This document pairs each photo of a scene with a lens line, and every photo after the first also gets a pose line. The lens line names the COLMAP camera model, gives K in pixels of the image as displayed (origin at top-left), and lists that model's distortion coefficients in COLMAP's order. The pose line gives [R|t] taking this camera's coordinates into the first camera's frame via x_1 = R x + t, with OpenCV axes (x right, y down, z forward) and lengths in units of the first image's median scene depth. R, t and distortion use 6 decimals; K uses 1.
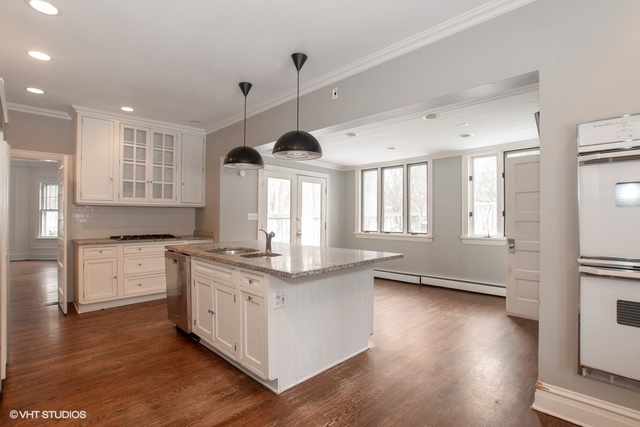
lens RADIAL K [[310.1, 0, 320.0], [0, 310.1, 213.5], [0, 0, 1]] dist [-0.060513, 0.000099]
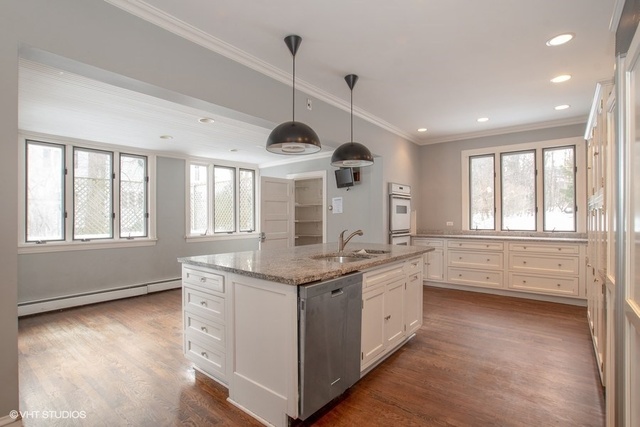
lens RADIAL K [[300.7, 0, 318.9], [0, 300.7, 221.6], [0, 0, 1]] dist [-0.017018, 0.000020]
pose [[-0.092866, -0.015911, 0.995551, -0.967936], [-0.007671, 0.999854, 0.015264, 0.008028], [-0.995649, -0.006220, -0.092975, 0.997634]]
